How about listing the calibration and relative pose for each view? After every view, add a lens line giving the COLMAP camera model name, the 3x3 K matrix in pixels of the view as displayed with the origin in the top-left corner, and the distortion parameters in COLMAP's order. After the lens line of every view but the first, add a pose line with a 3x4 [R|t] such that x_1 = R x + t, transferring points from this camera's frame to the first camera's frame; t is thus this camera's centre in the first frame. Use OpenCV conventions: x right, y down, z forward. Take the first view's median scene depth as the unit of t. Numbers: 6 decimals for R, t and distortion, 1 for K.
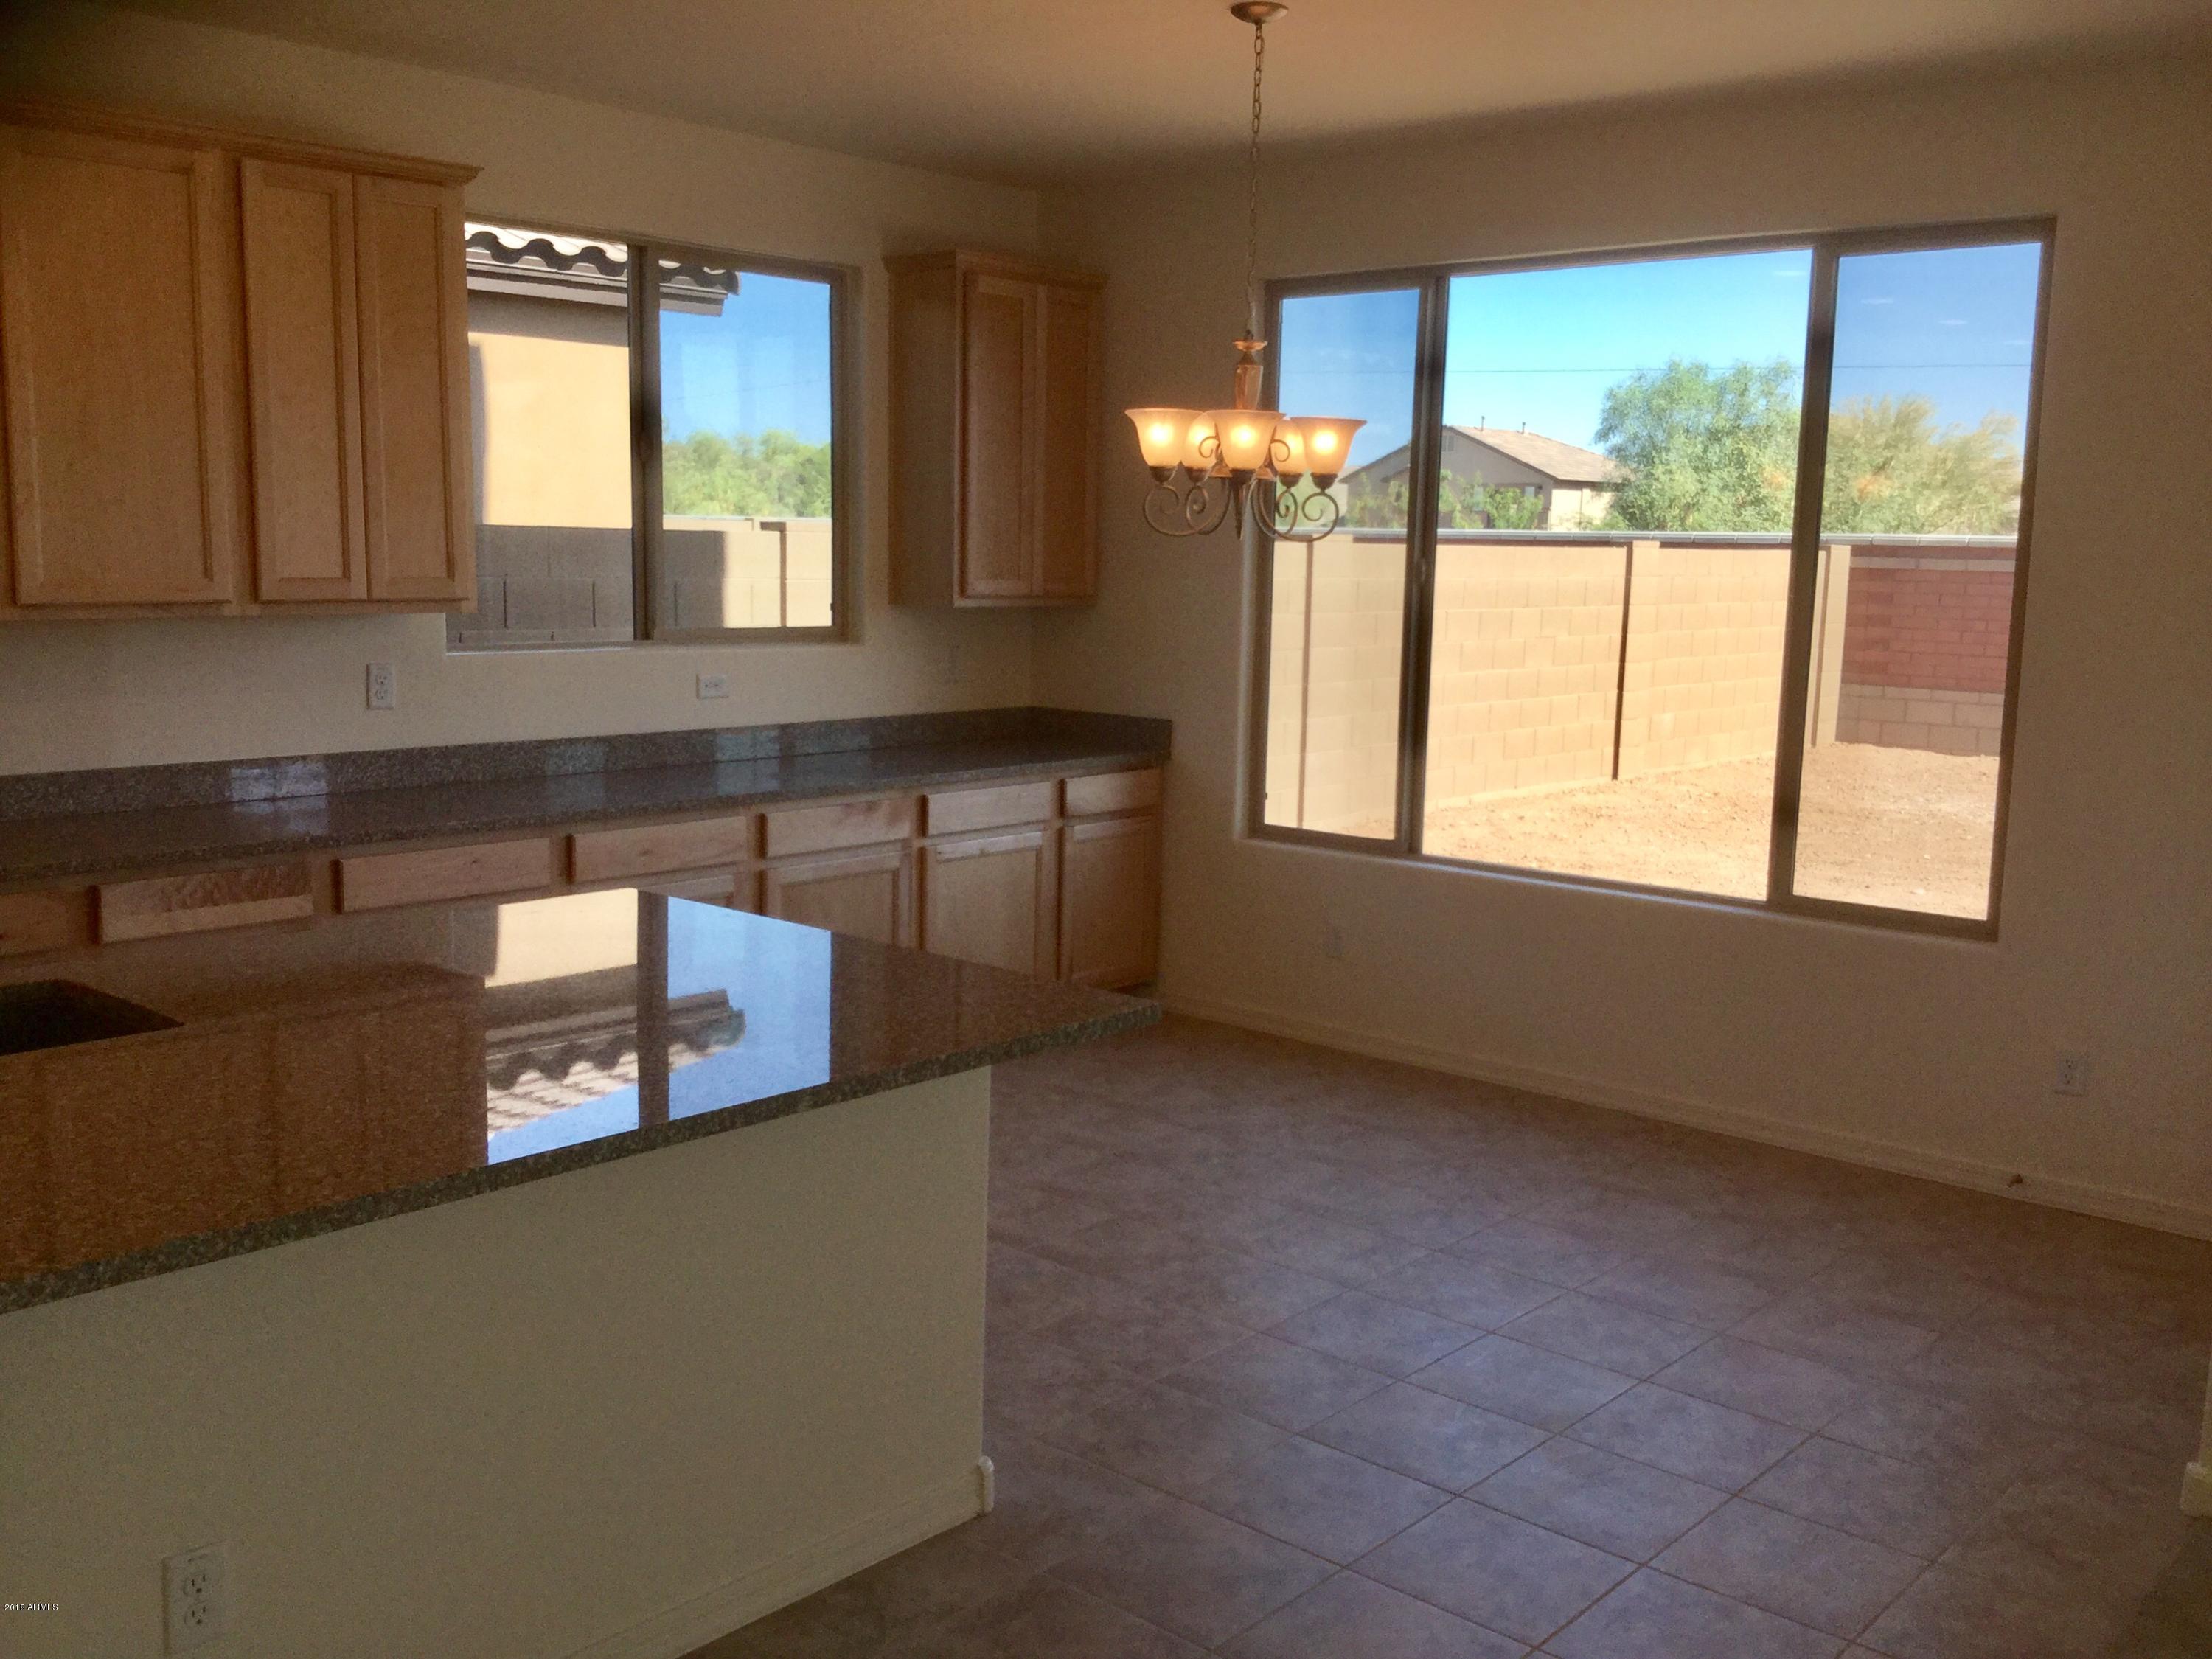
lens RADIAL K [[2028.8, 0, 1106.0], [0, 2028.8, 829.5], [0, 0, 1]] dist [0.101284, -0.228805]
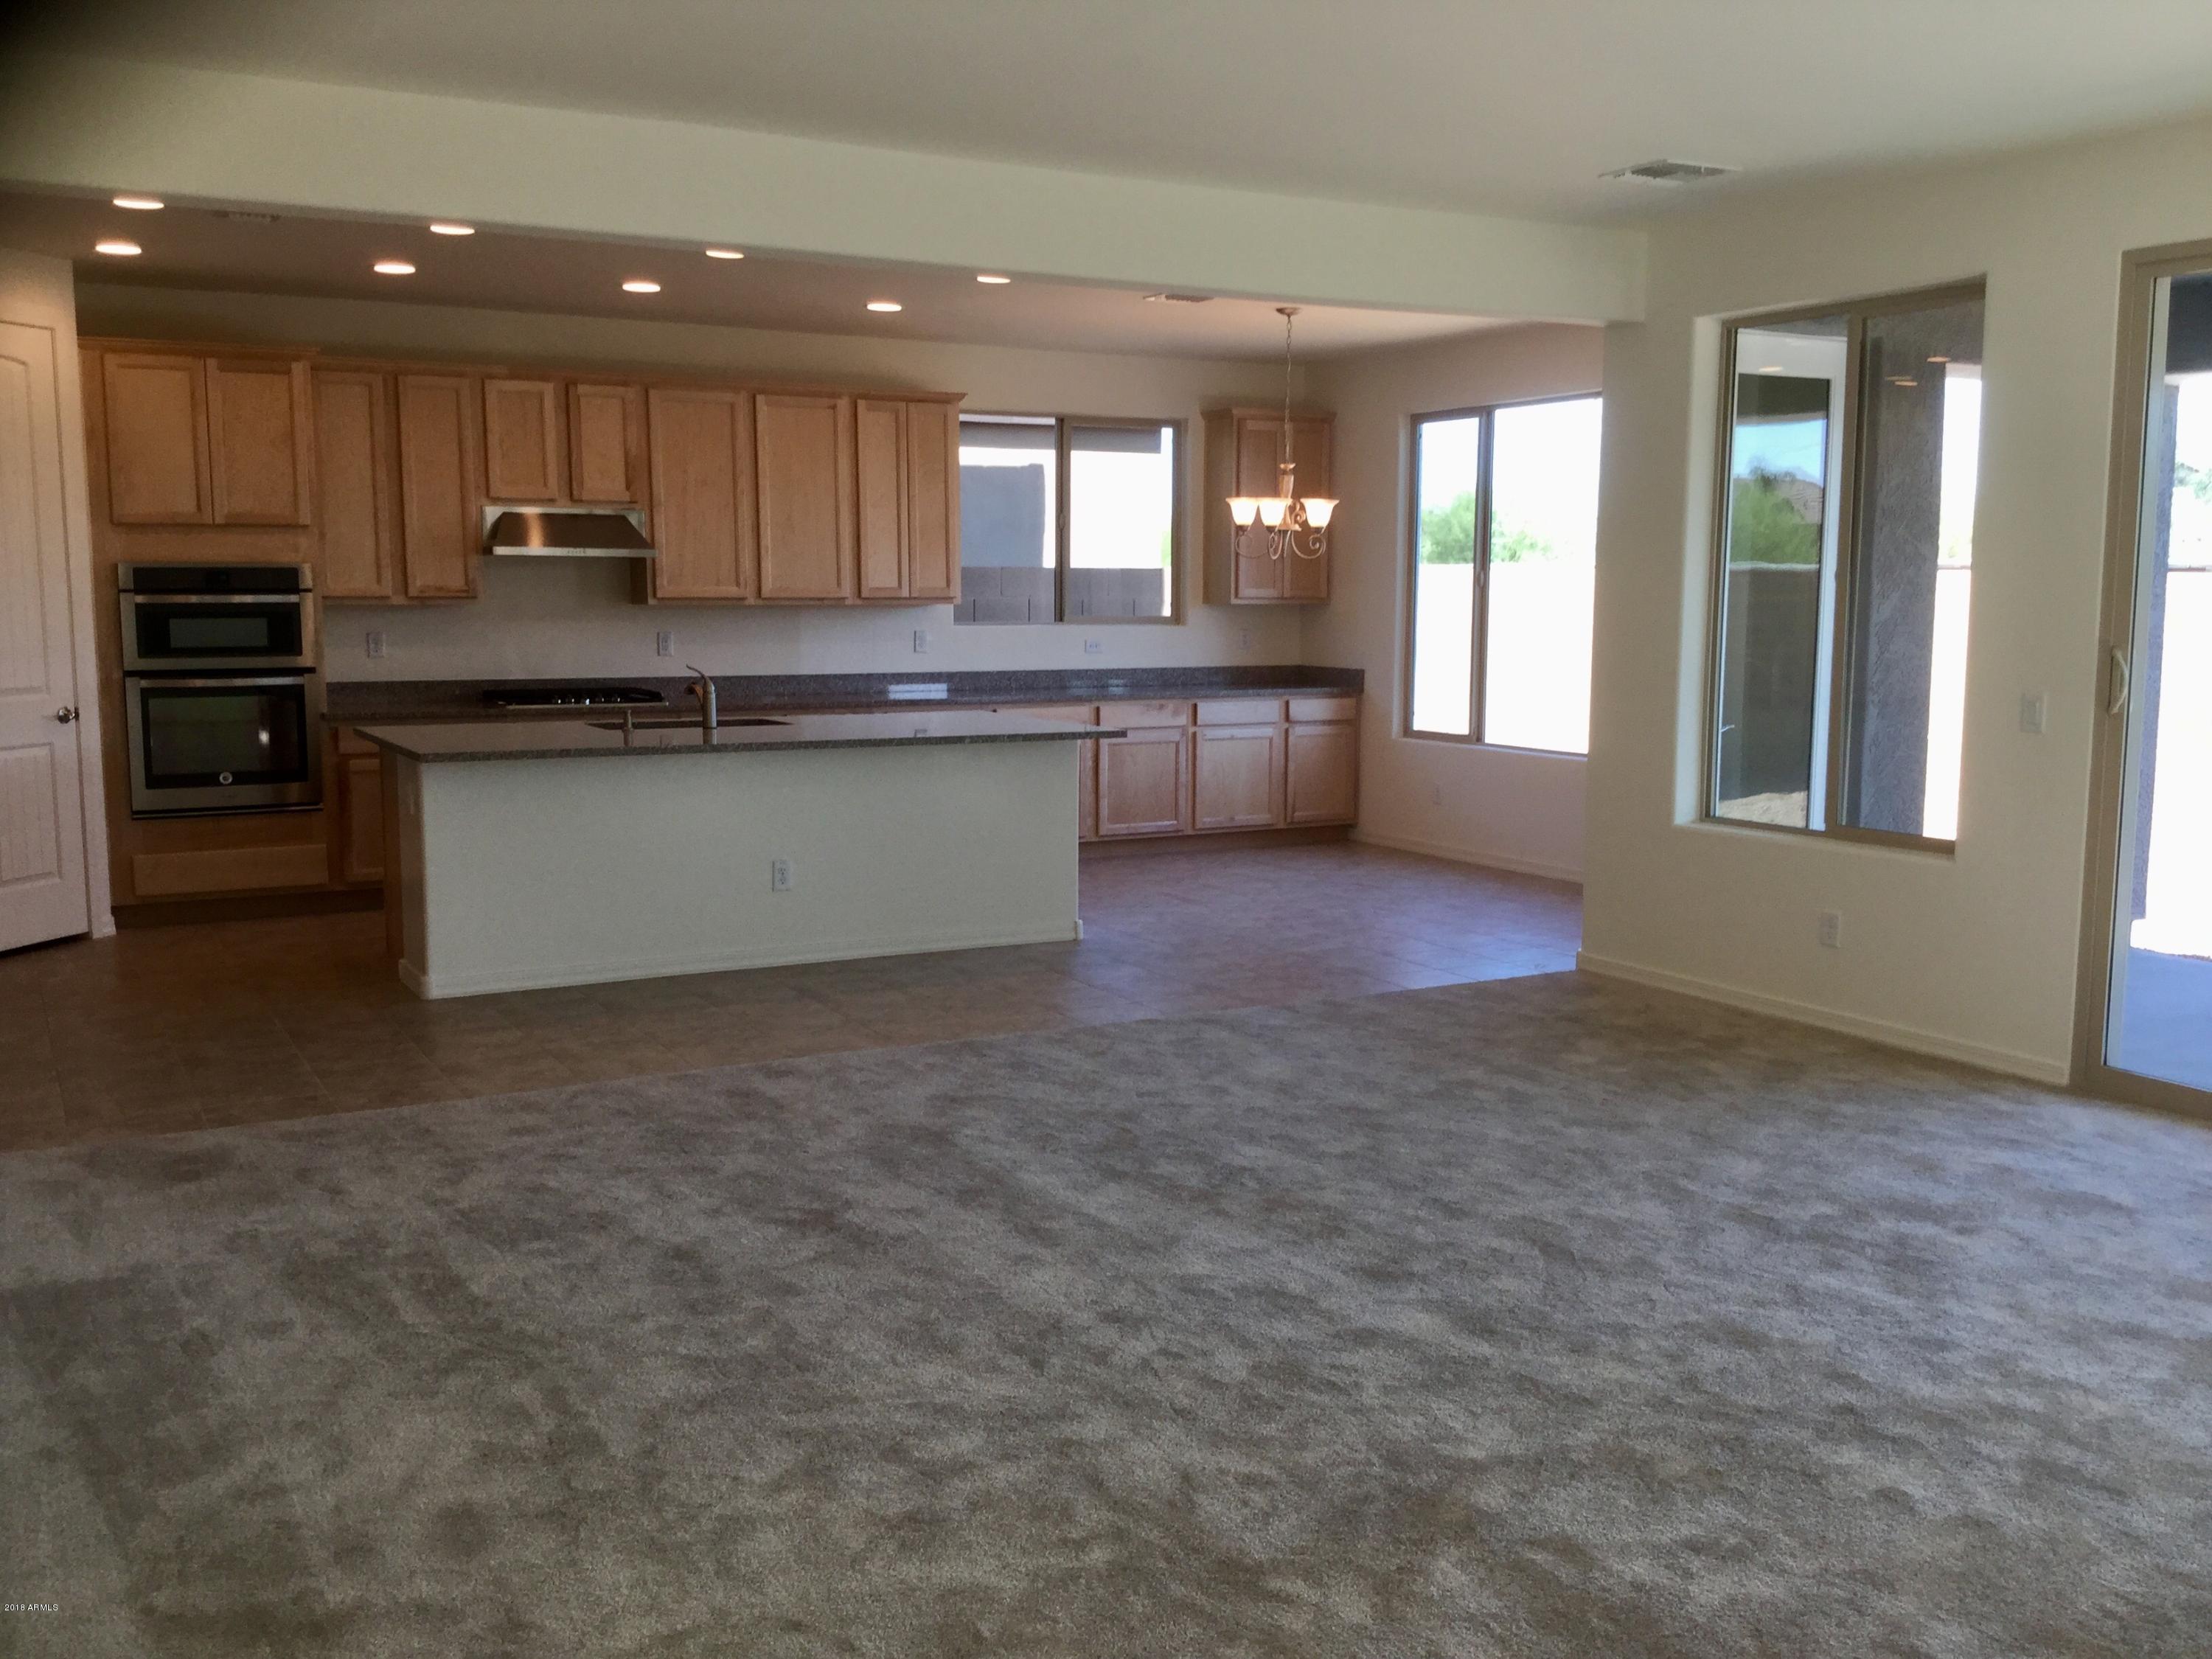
lens RADIAL K [[1996.6, 0, 1106.0], [0, 1996.6, 829.5], [0, 0, 1]] dist [0.153934, -0.291570]
pose [[0.941640, 0.023534, -0.335799, 0.459062], [-0.031671, 0.999322, -0.018775, 0.137949], [0.335130, 0.028315, 0.941746, -0.761206]]
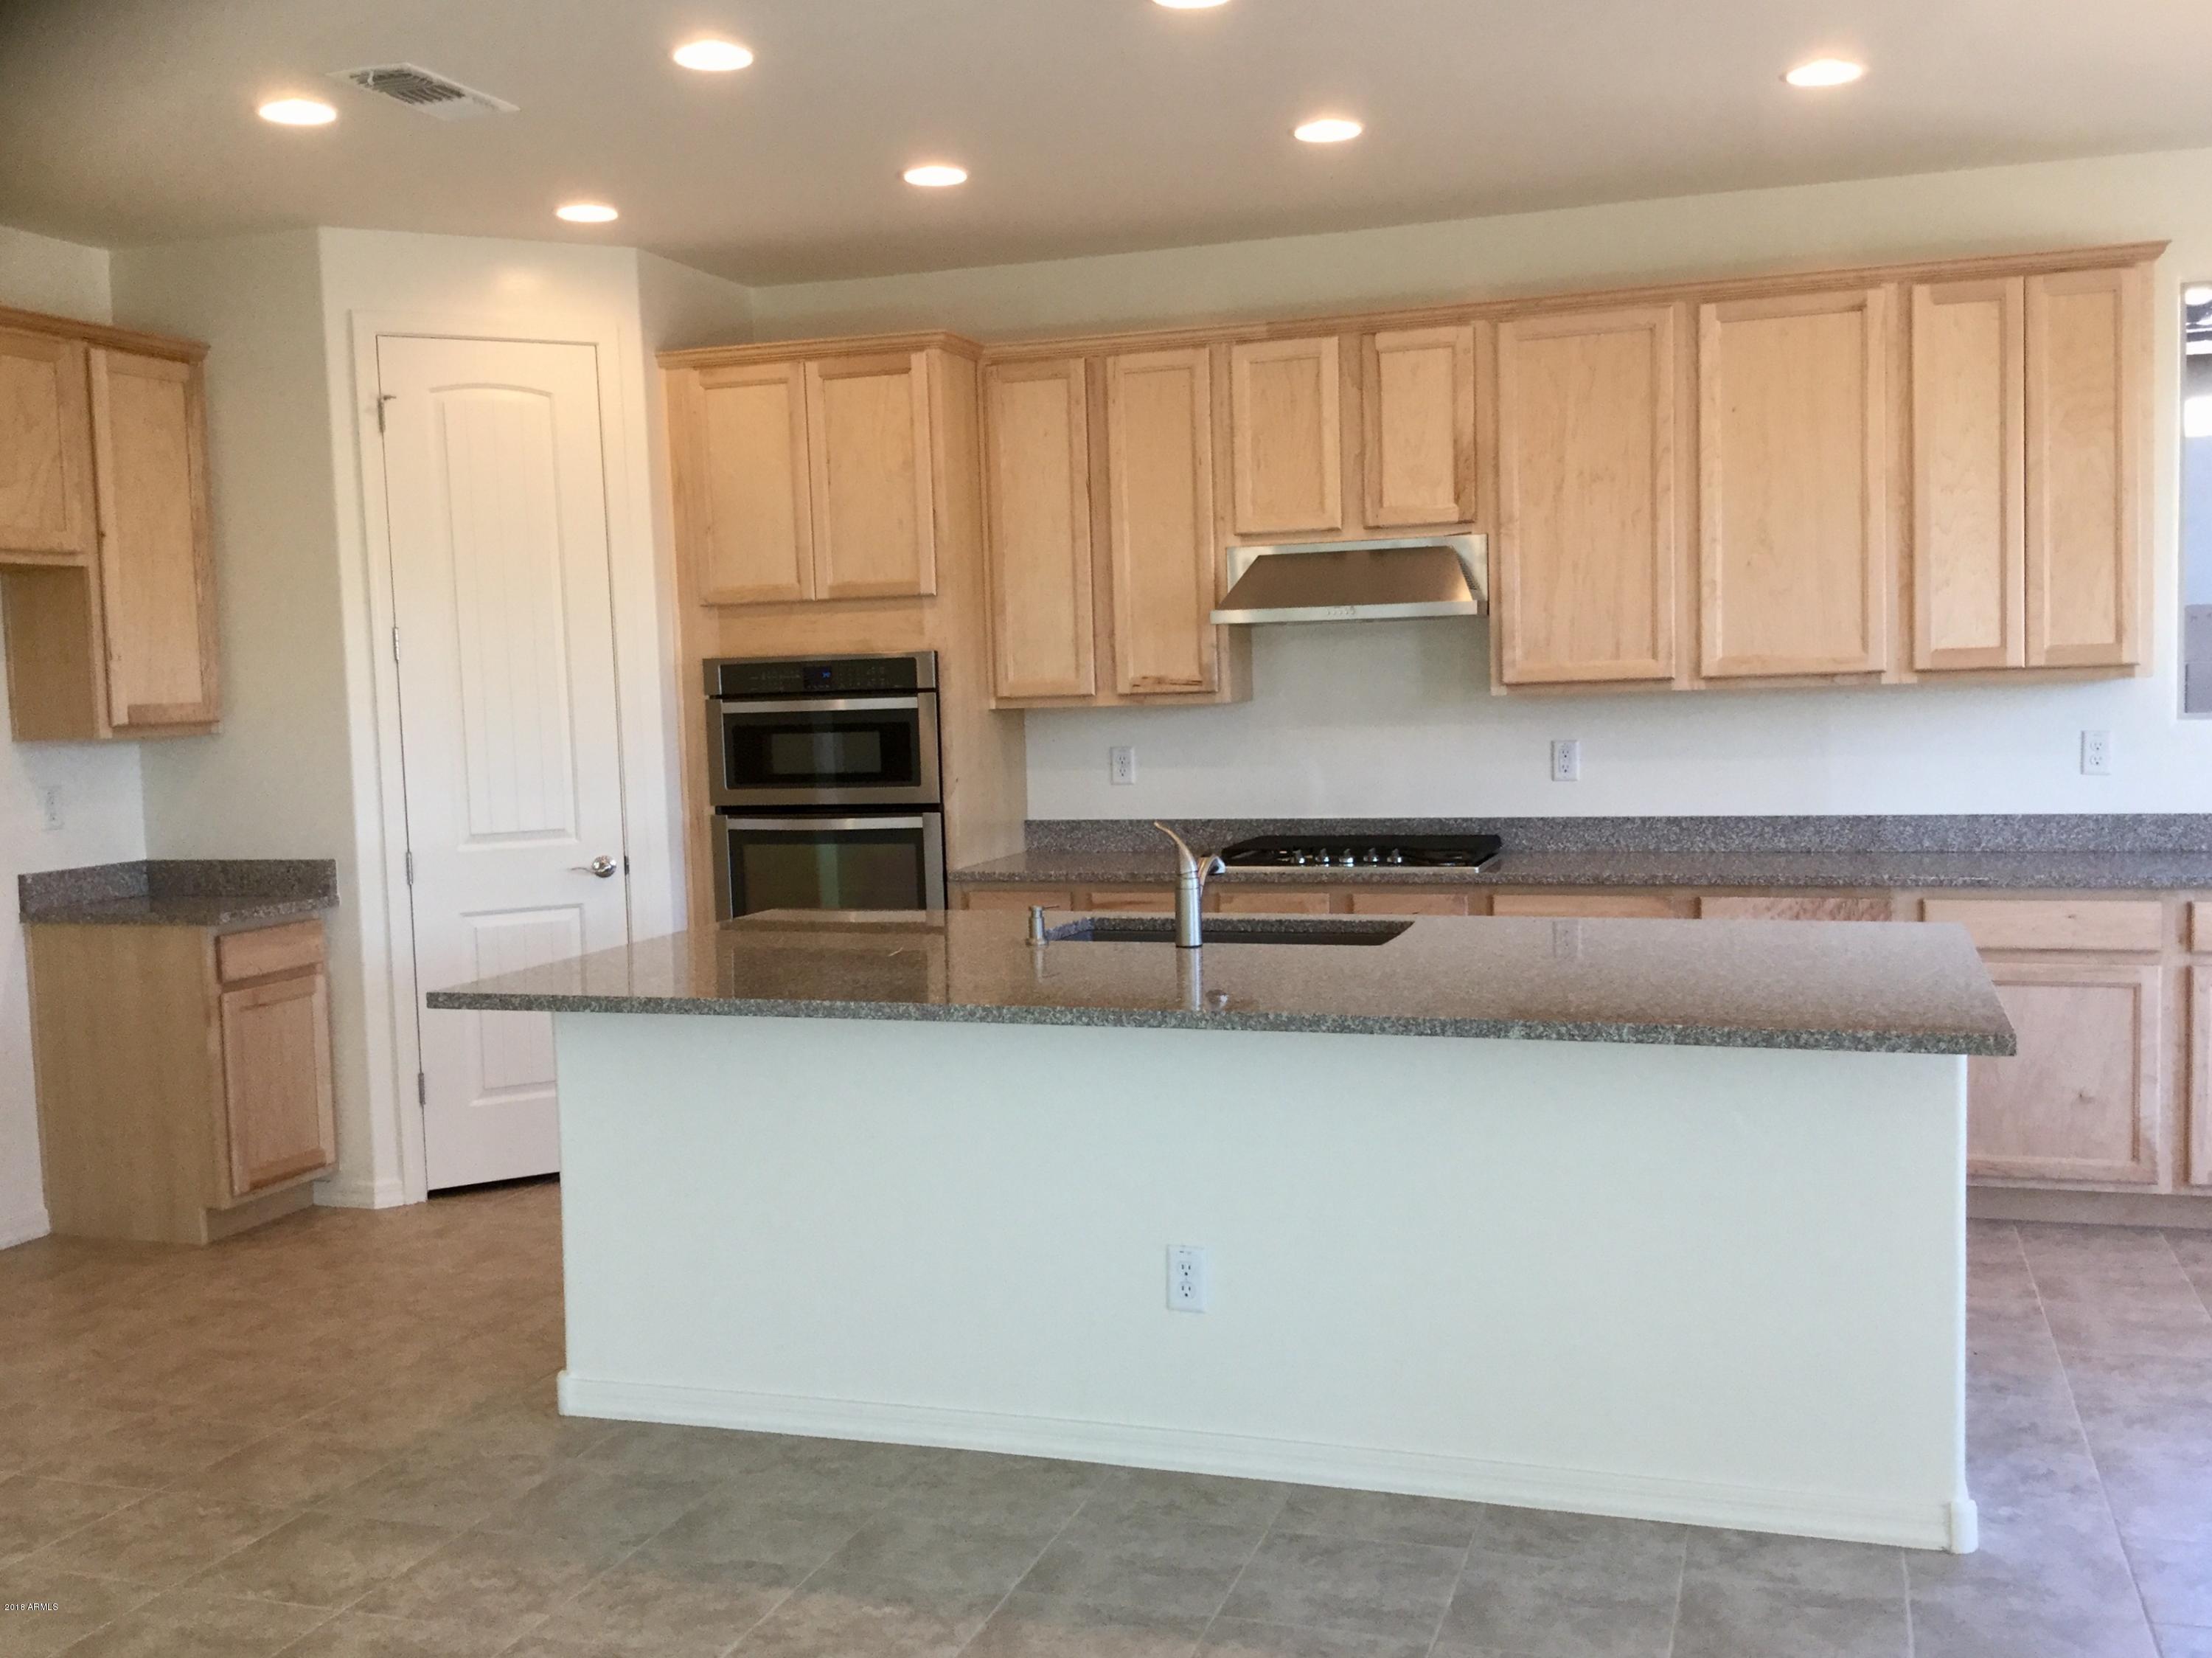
lens RADIAL K [[2127.2, 0, 1106.0], [0, 2127.2, 829.0], [0, 0, 1]] dist [0.165293, -0.391872]
pose [[0.391524, 0.036220, -0.919455, 0.412710], [-0.094220, 0.995551, -0.000903, 0.015158], [0.915331, 0.086984, 0.393195, 0.106047]]
